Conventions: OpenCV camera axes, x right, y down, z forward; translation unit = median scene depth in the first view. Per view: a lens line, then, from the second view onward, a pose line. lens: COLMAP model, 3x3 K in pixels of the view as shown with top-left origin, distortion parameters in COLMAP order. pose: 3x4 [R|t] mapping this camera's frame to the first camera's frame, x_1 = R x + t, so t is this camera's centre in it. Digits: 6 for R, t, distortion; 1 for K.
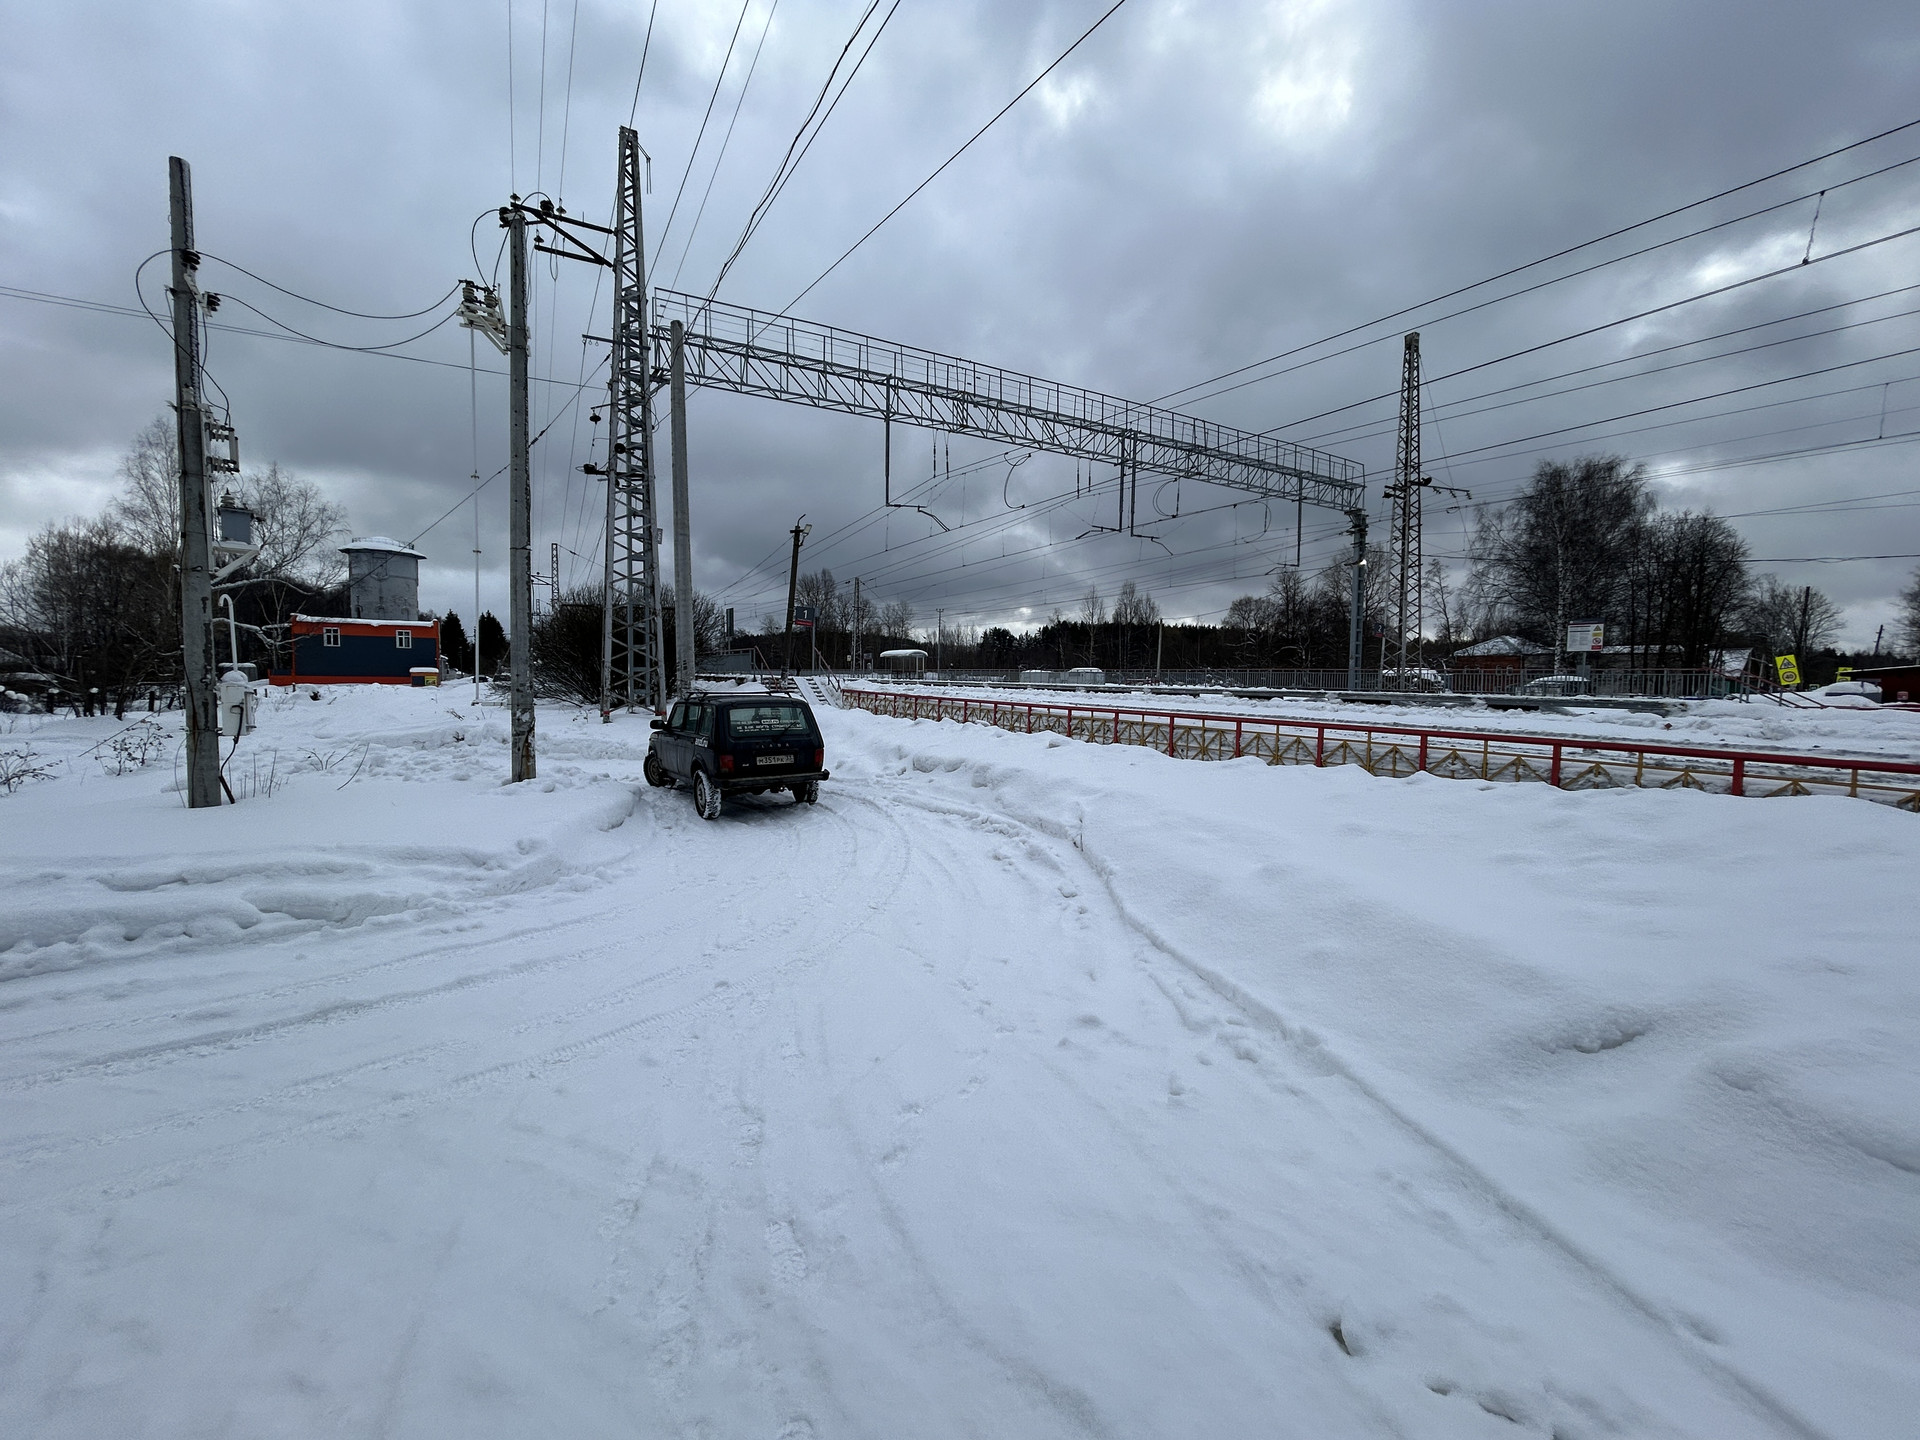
lens RADIAL K [[753.0, 0, 948.7], [0, 753.0, 704.0], [0, 0, 1]] dist [-0.022450, 0.000887]
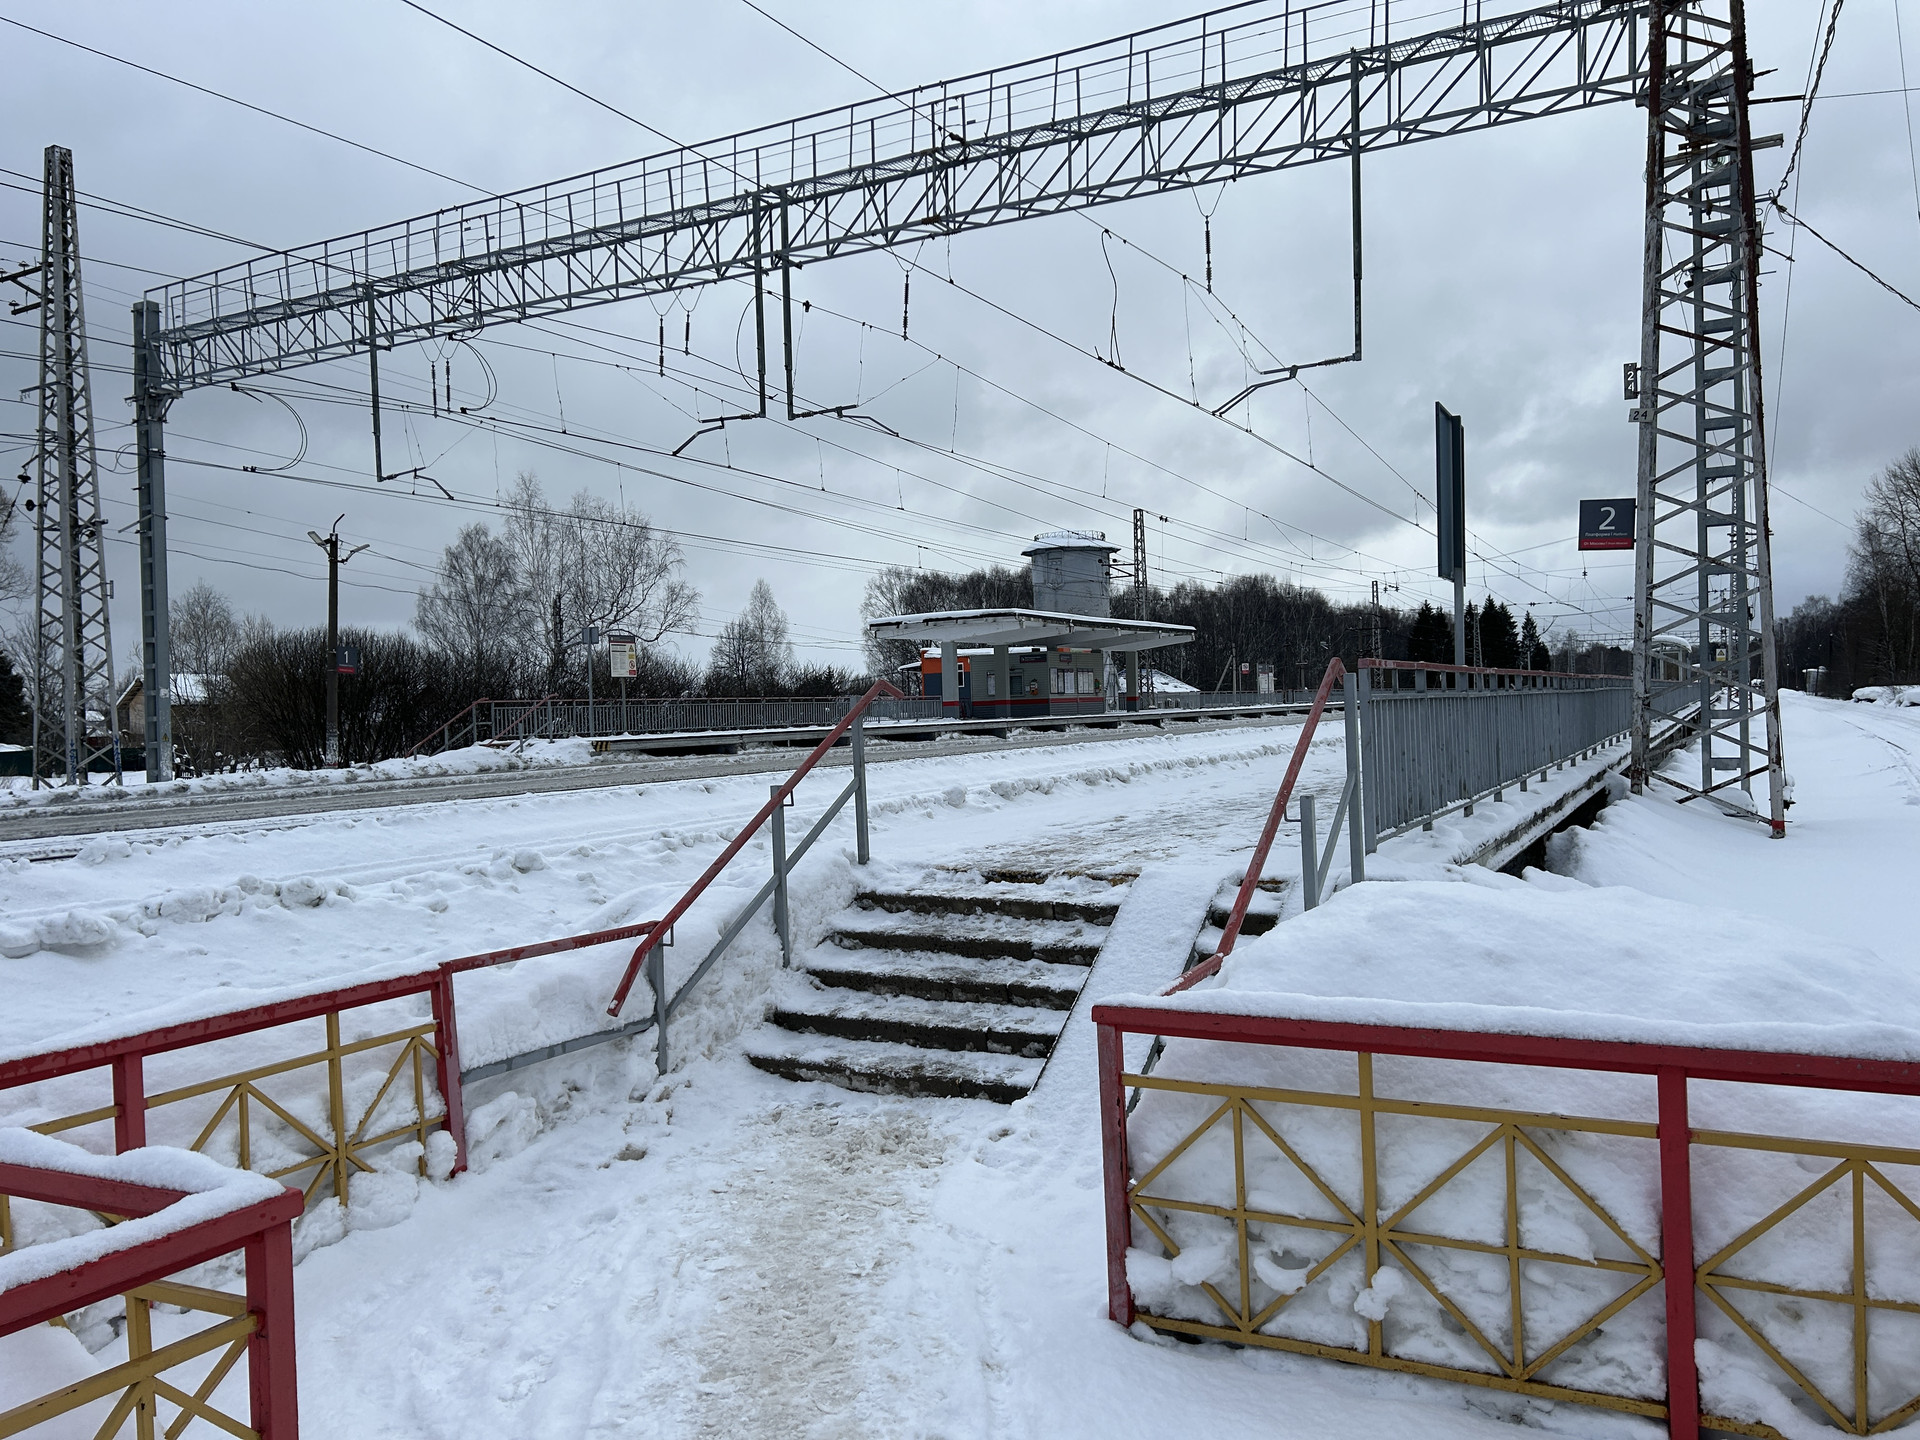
lens RADIAL K [[1507.4, 0, 958.6], [0, 1507.4, 719.1], [0, 0, 1]] dist [0.006598, 0.003104]
pose [[0.508840, -0.017455, -0.860684, 1.955075], [-0.007849, 0.999659, -0.024913, -0.045841], [0.860825, 0.019433, 0.508529, 1.170798]]
